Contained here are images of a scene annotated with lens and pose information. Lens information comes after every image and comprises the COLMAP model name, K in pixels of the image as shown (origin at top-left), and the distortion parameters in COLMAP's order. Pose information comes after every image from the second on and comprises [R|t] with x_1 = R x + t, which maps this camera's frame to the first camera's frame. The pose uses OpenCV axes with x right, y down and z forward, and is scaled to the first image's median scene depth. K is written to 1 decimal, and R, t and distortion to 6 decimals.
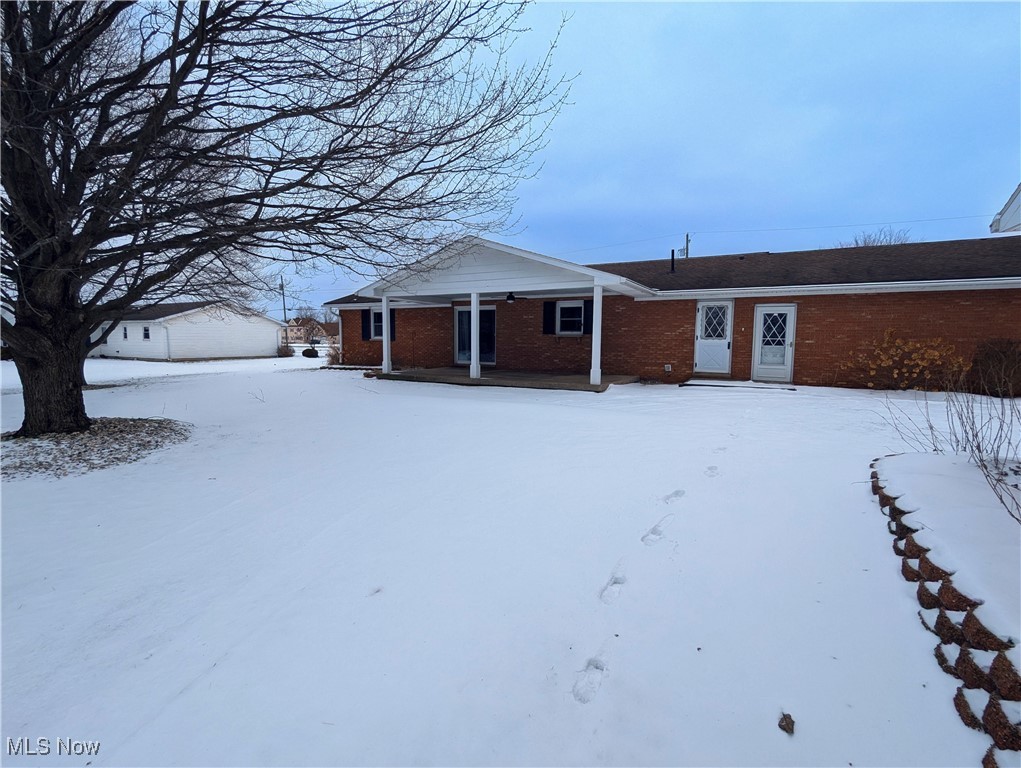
lens RADIAL K [[480.5, 0, 510.5], [0, 480.5, 384.0], [0, 0, 1]] dist [-0.001013, 0.000638]
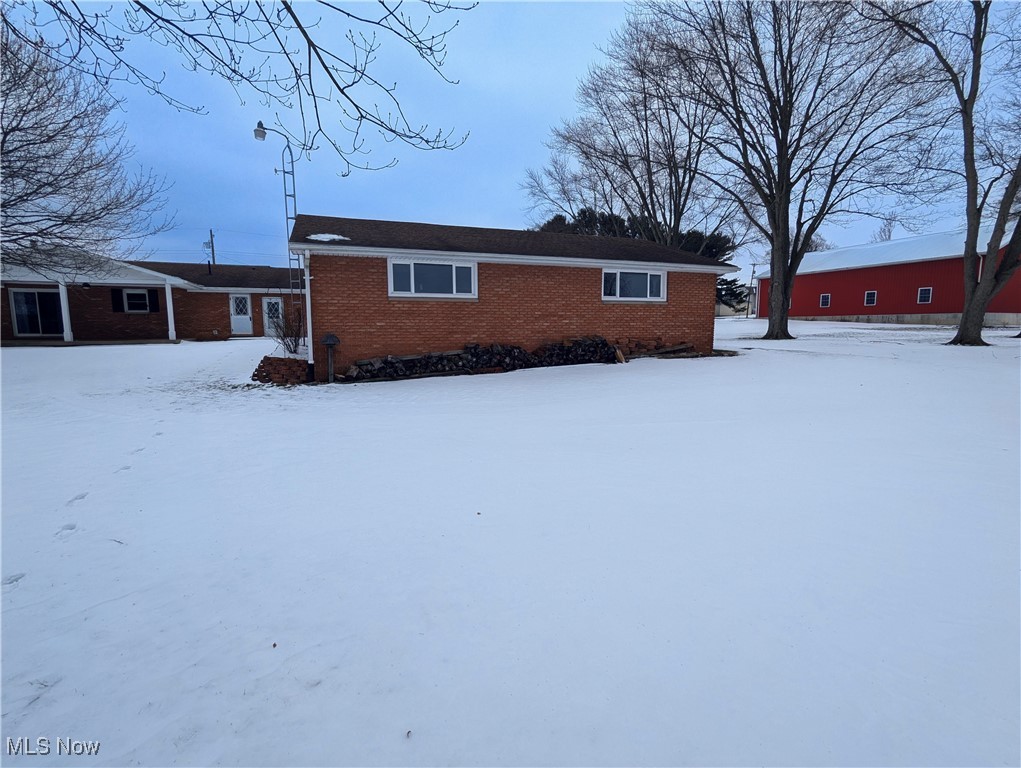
lens RADIAL K [[480.5, 0, 510.5], [0, 480.5, 384.0], [0, 0, 1]] dist [-0.001013, 0.000638]
pose [[0.626099, -0.103675, 0.772821, -0.367770], [0.081298, 0.994399, 0.067537, 0.124231], [-0.775494, 0.020544, 0.631020, -0.923193]]
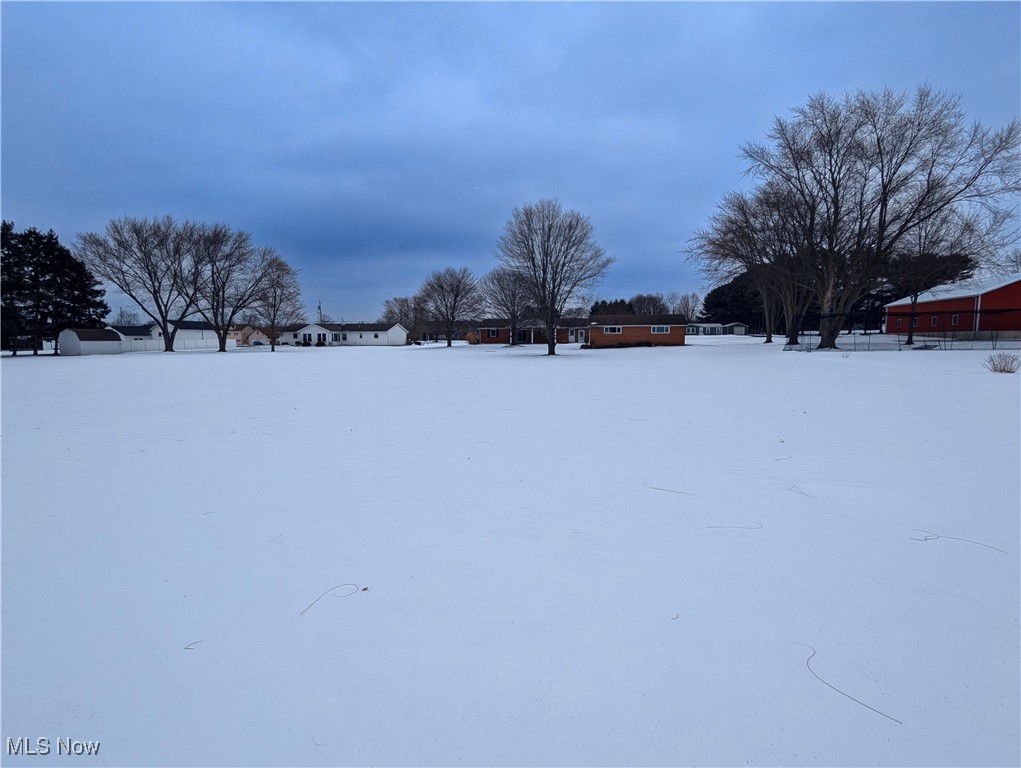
lens RADIAL K [[480.5, 0, 510.5], [0, 480.5, 384.0], [0, 0, 1]] dist [-0.001013, 0.000638]
pose [[0.950237, -0.038700, 0.309114, -2.055826], [0.039052, 0.999224, 0.005053, 0.422828], [-0.309069, 0.007270, 0.951012, -4.193917]]
